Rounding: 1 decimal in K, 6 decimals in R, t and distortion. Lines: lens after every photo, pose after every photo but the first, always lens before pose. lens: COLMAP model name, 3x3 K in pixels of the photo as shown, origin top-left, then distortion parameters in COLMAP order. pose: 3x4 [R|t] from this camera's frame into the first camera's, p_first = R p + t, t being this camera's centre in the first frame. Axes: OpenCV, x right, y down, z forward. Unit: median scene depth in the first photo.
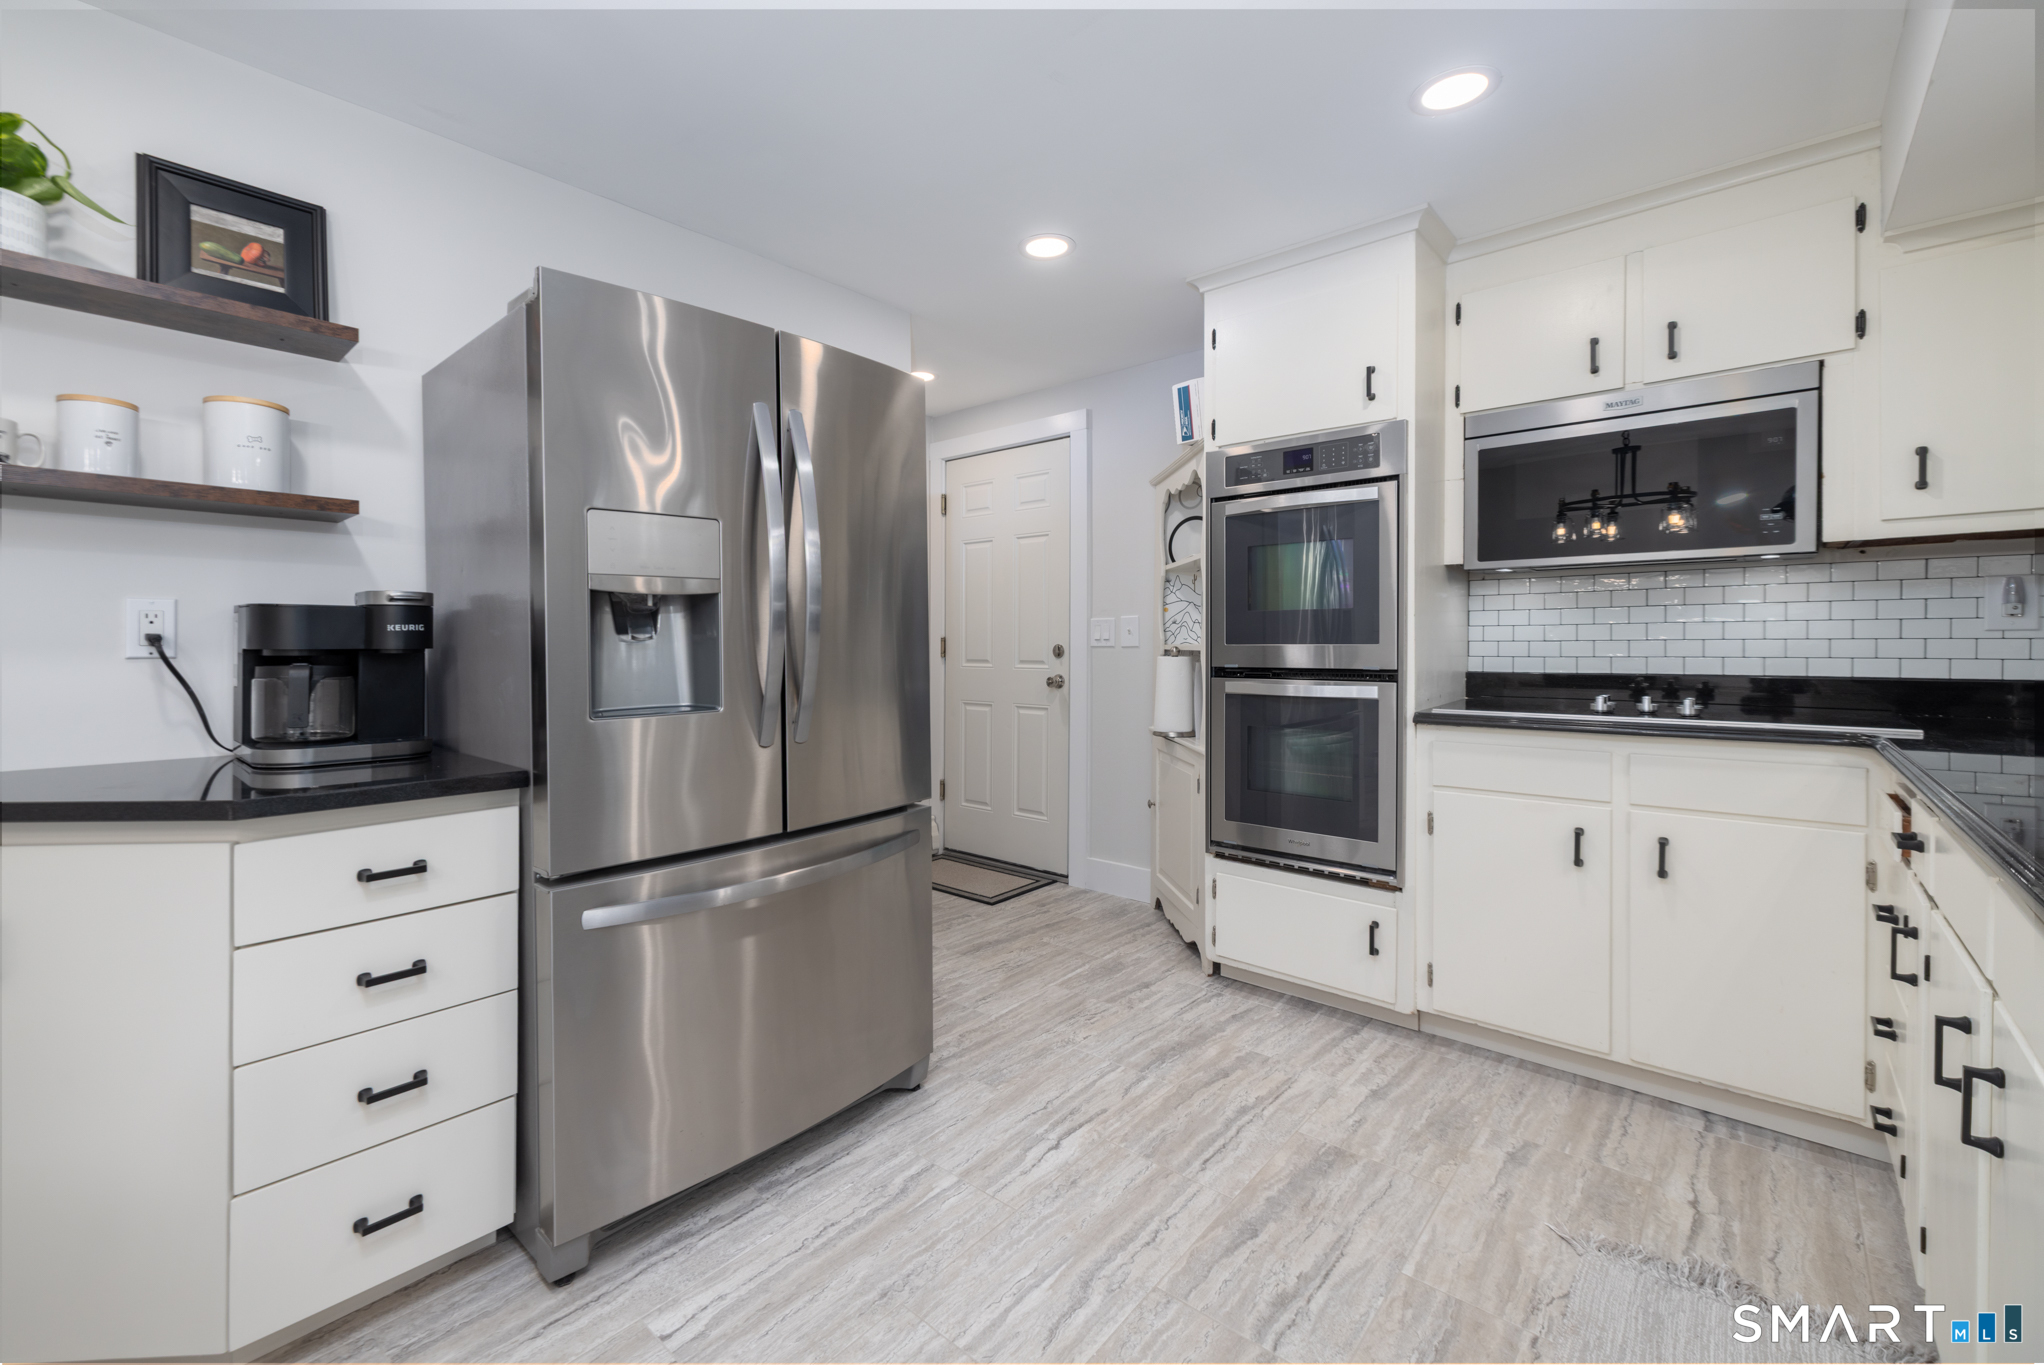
lens RADIAL K [[862.0, 0, 1011.5], [0, 862.0, 647.6], [0, 0, 1]] dist [-0.000882, 0.000178]
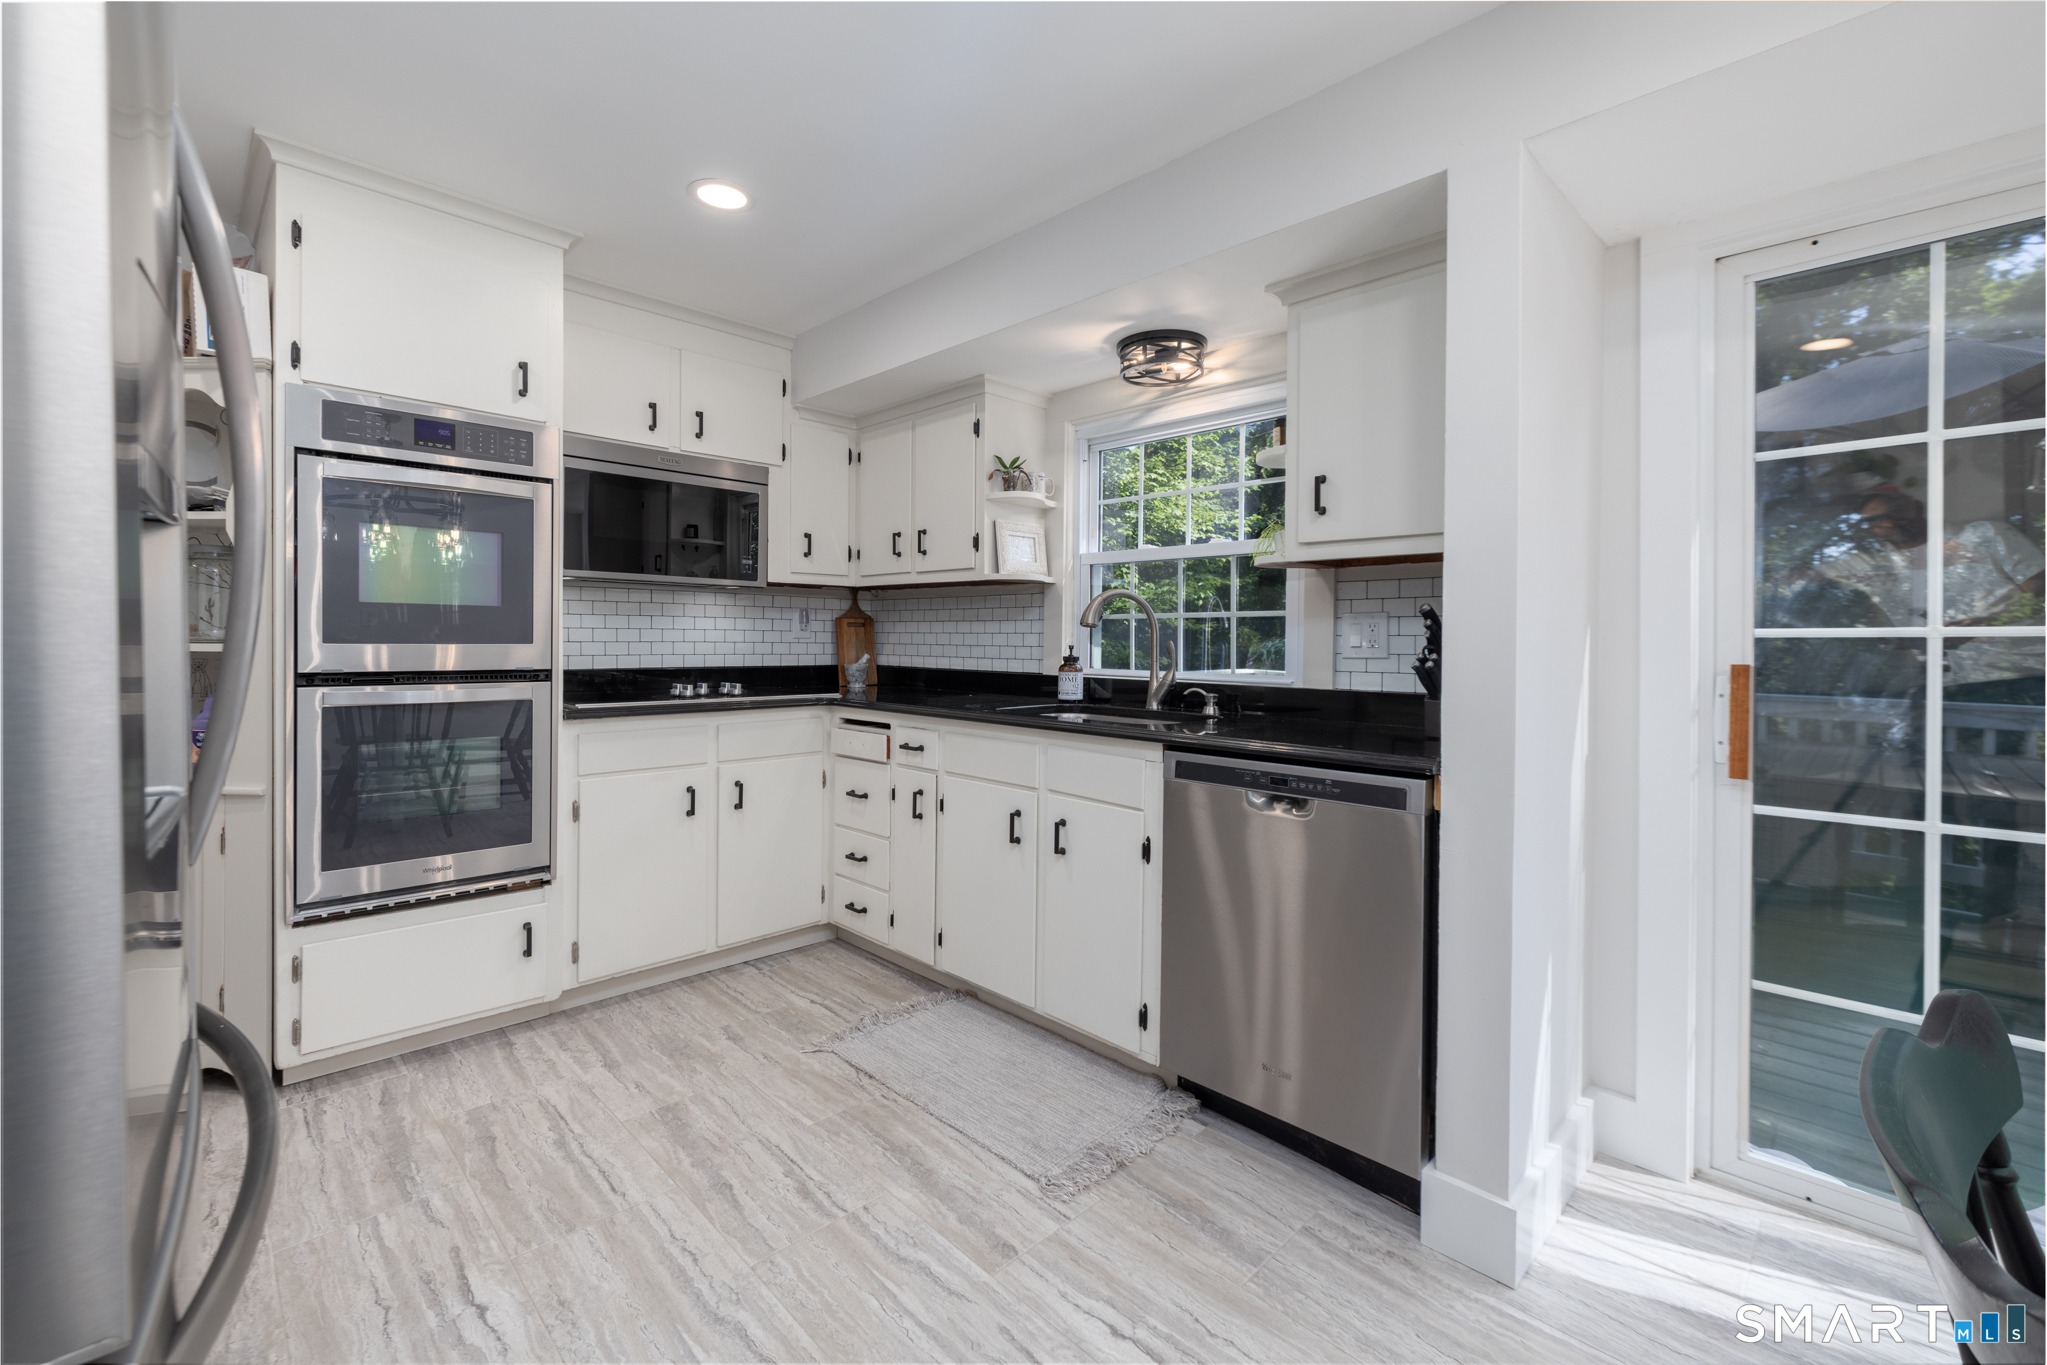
lens RADIAL K [[854.4, 0, 966.4], [0, 854.4, 656.6], [0, 0, 1]] dist [-0.001010, -0.000167]
pose [[0.103001, -0.010729, 0.994623, -0.565135], [-0.000375, 0.999941, 0.010825, -0.000706], [-0.994681, -0.001488, 0.102991, 0.441508]]
